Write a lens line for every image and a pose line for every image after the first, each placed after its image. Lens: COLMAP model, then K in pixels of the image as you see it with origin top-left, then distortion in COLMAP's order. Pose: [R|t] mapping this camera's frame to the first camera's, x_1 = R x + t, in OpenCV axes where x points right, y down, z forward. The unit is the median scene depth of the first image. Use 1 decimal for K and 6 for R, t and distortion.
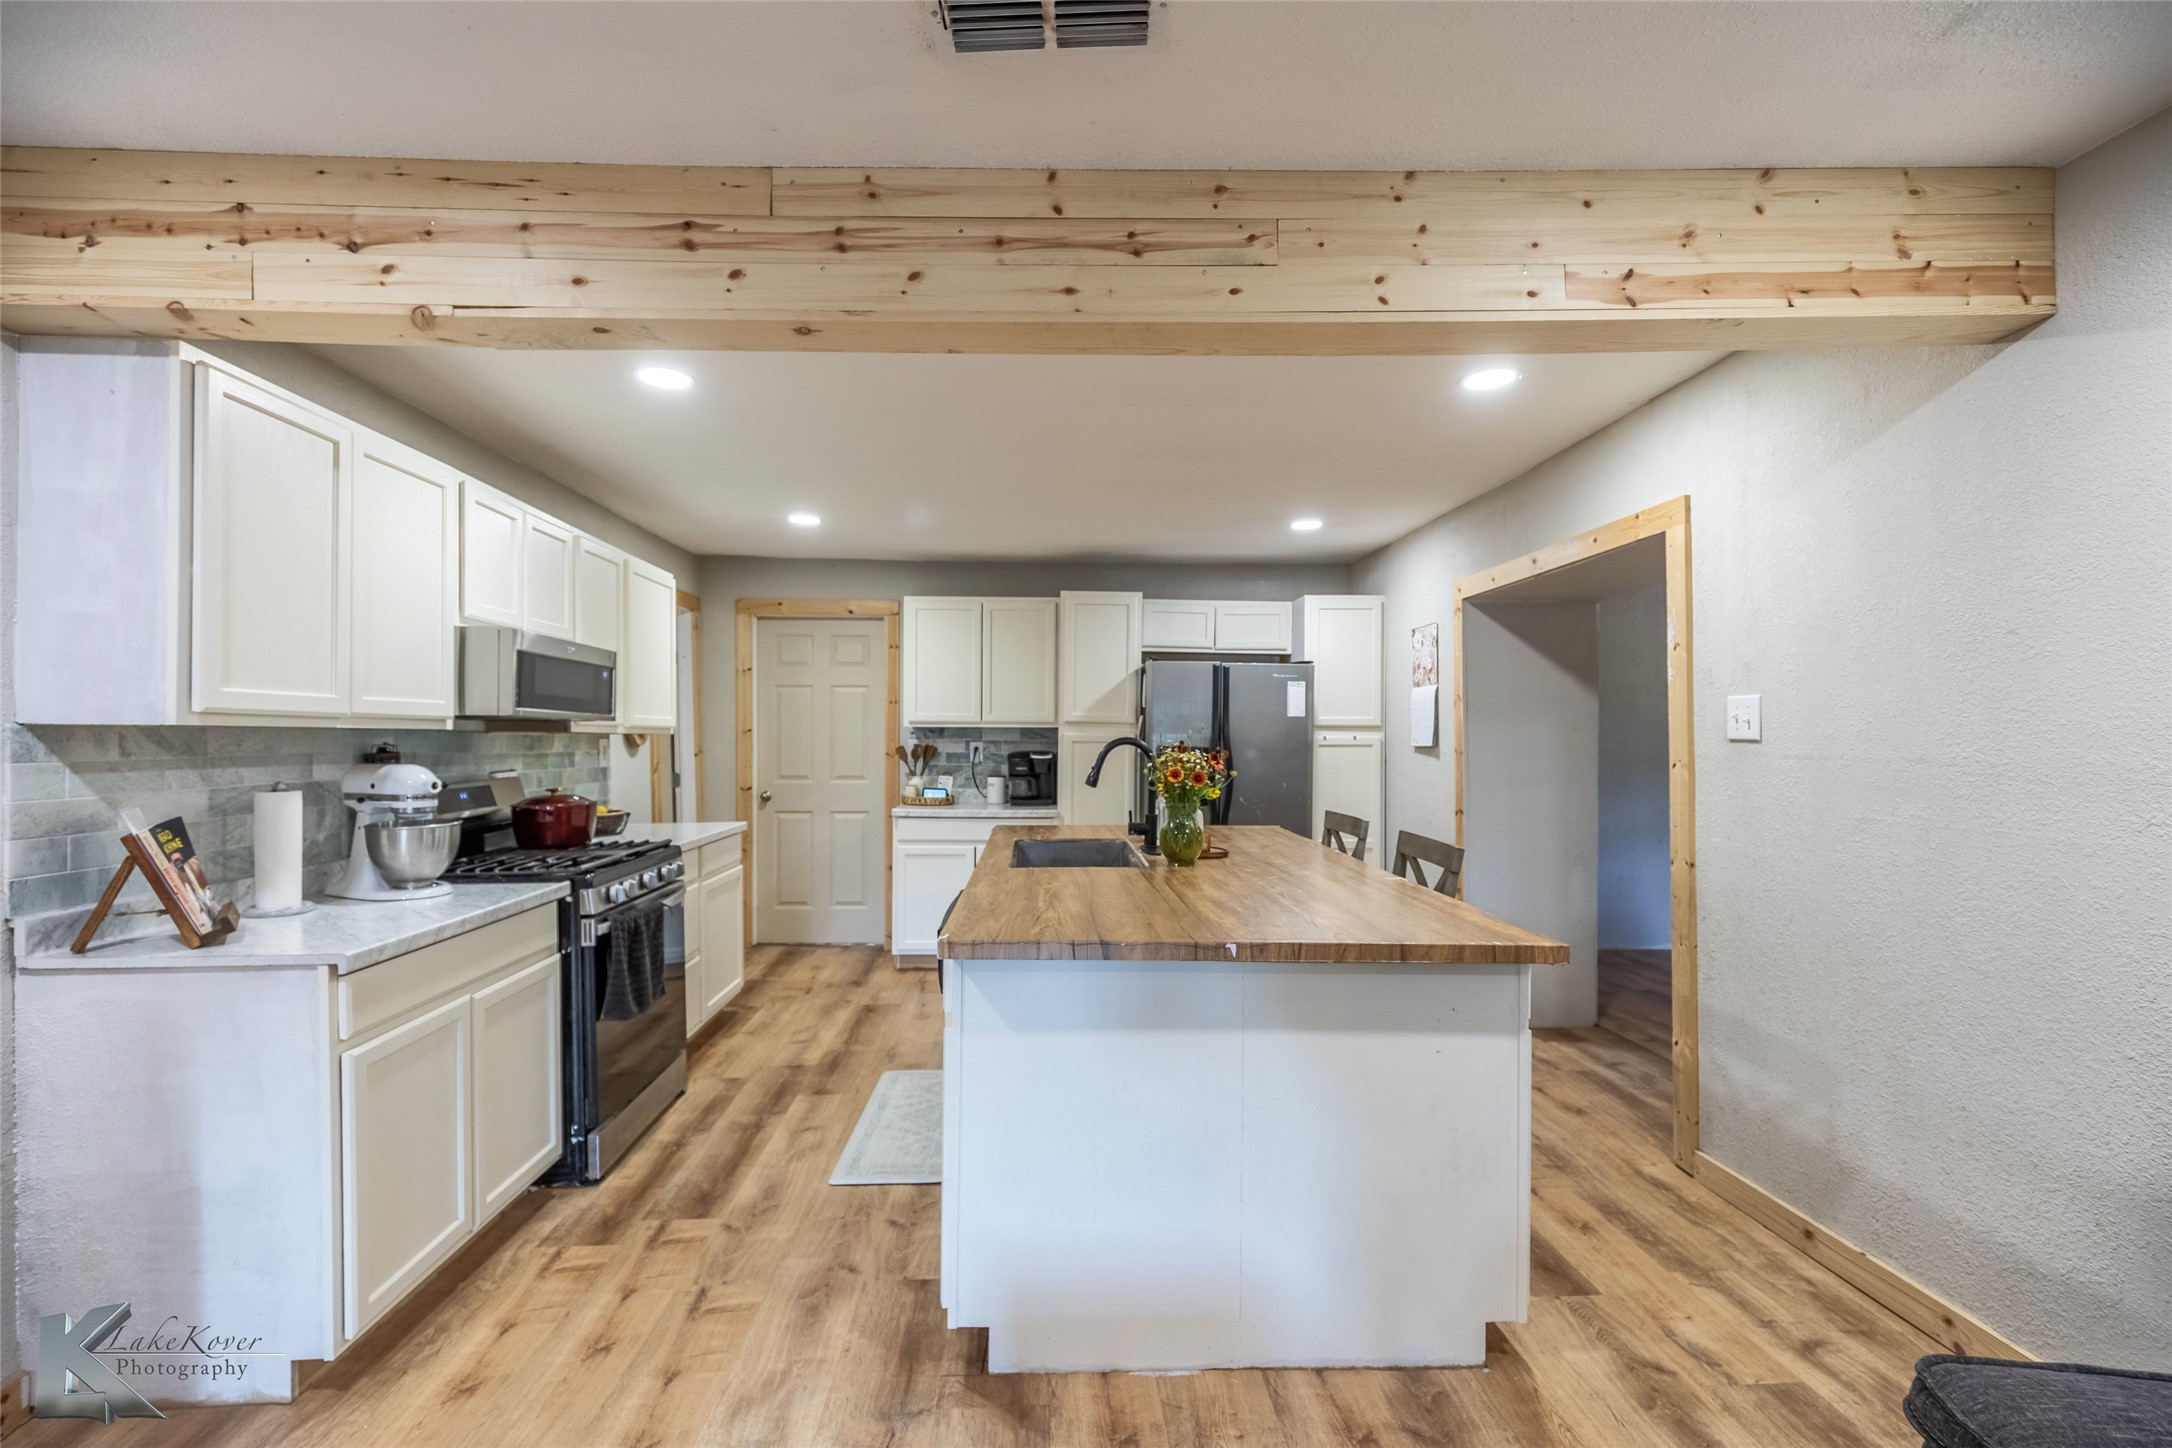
lens RADIAL K [[979.0, 0, 1076.0], [0, 979.0, 737.1], [0, 0, 1]] dist [0.007304, -0.001230]
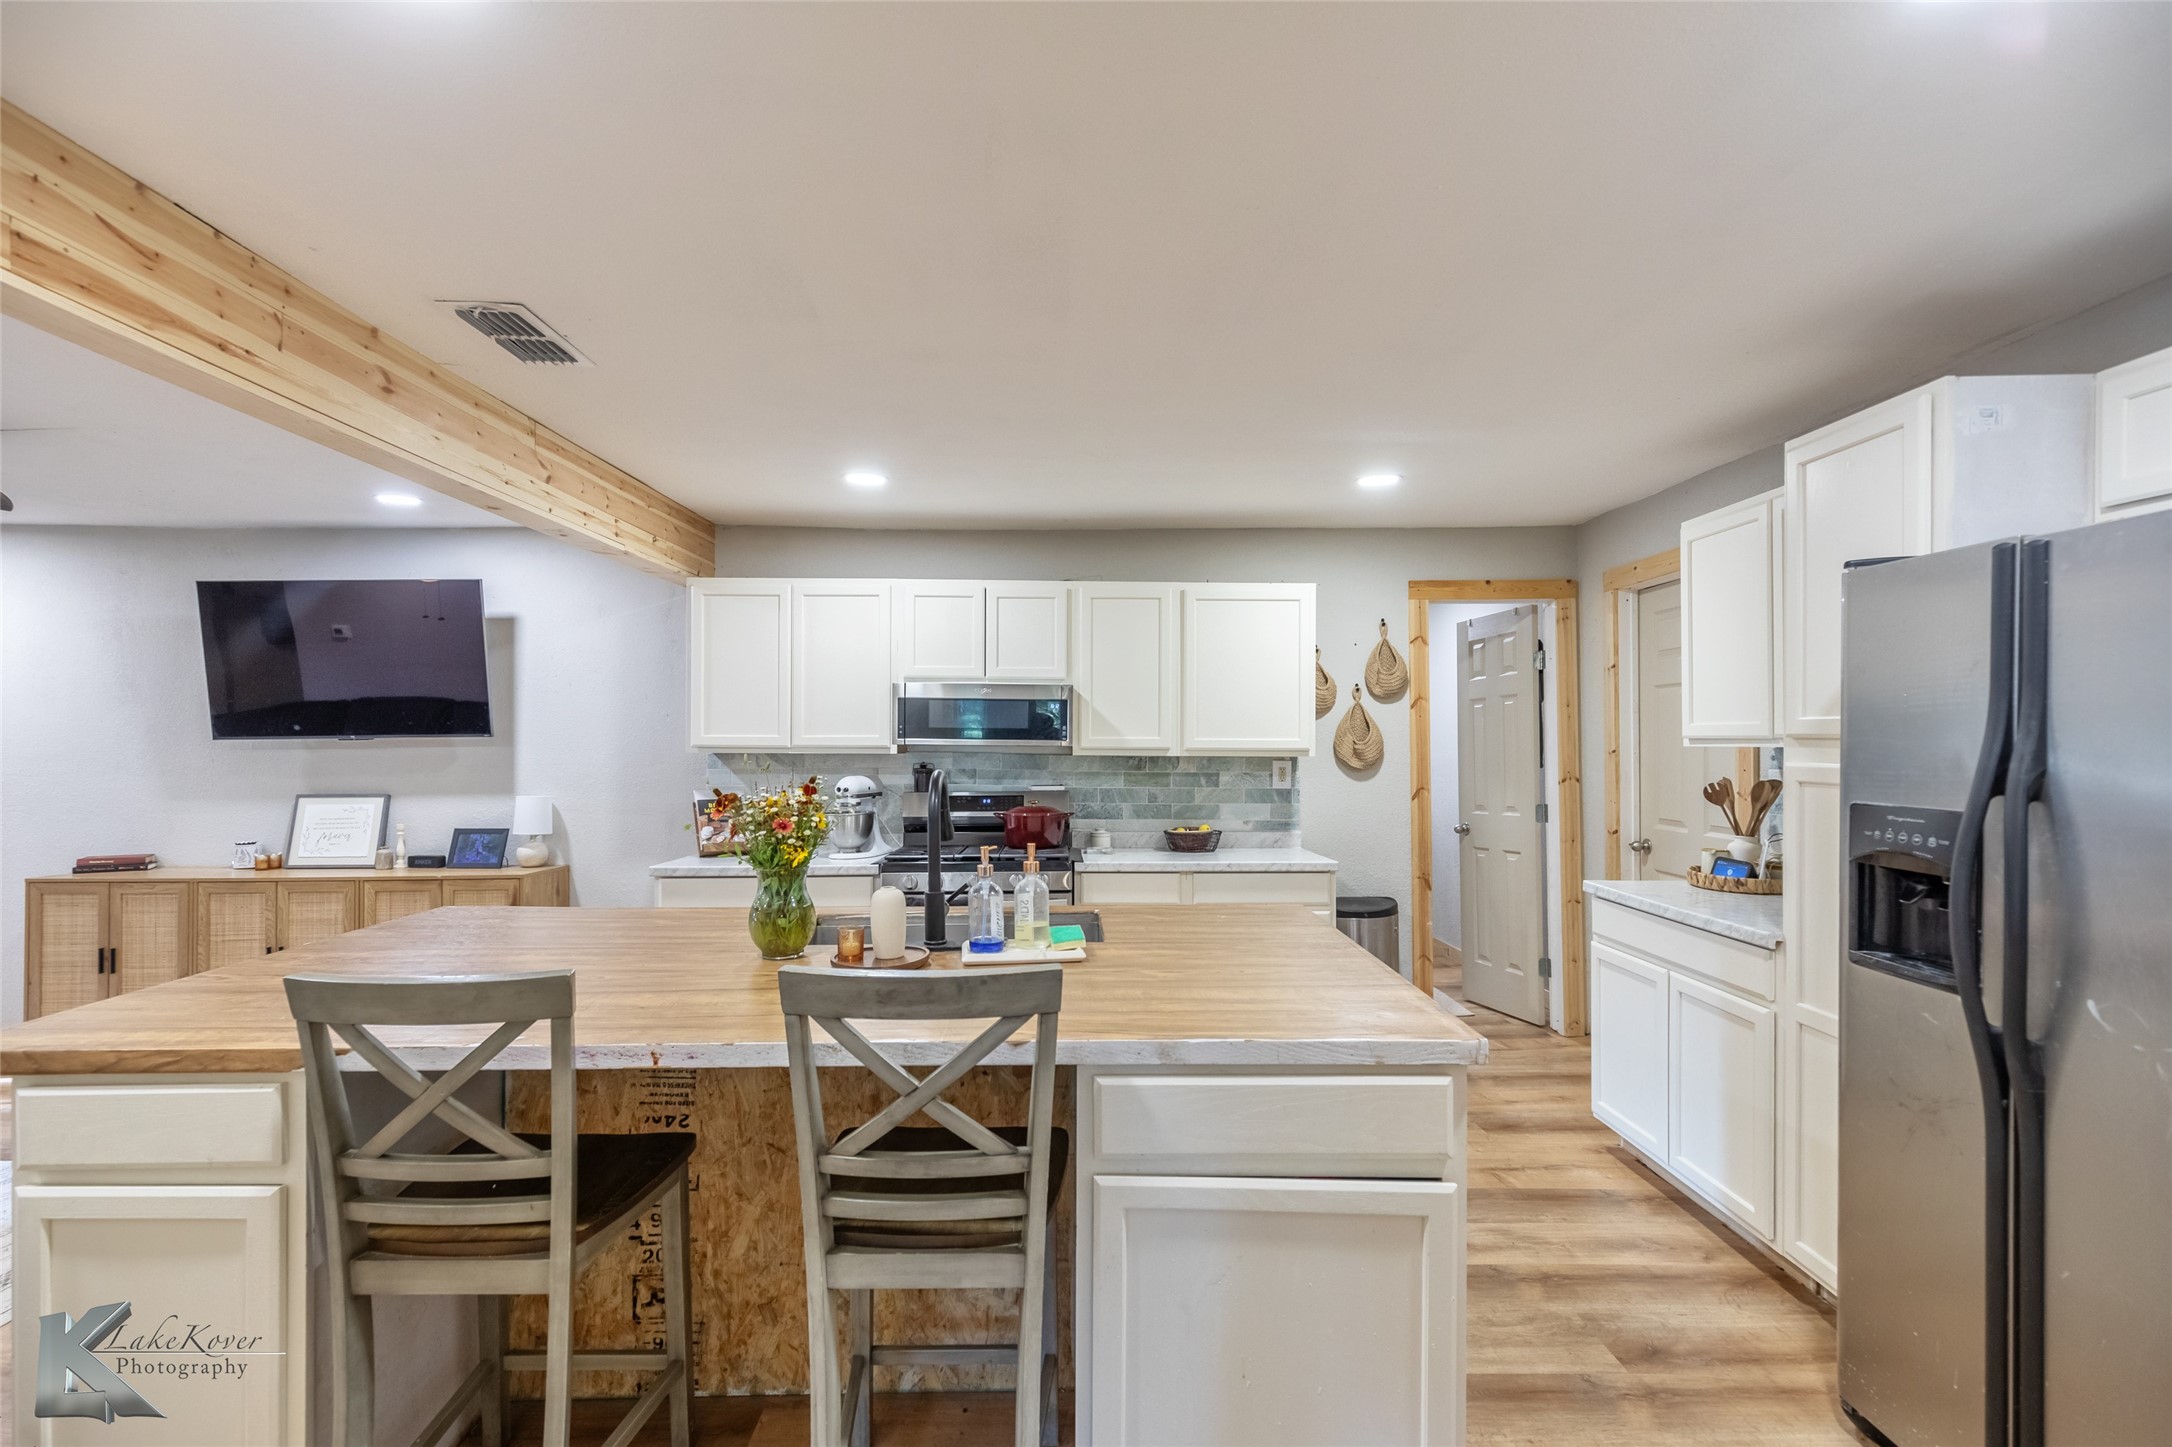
lens RADIAL K [[979.0, 0, 1075.2], [0, 979.0, 736.6], [0, 0, 1]] dist [0.007304, -0.001230]
pose [[-0.035475, -0.010374, -0.999317, 0.801764], [-0.001920, 0.999945, -0.010312, -0.018229], [0.999369, 0.001553, -0.035493, 1.250266]]
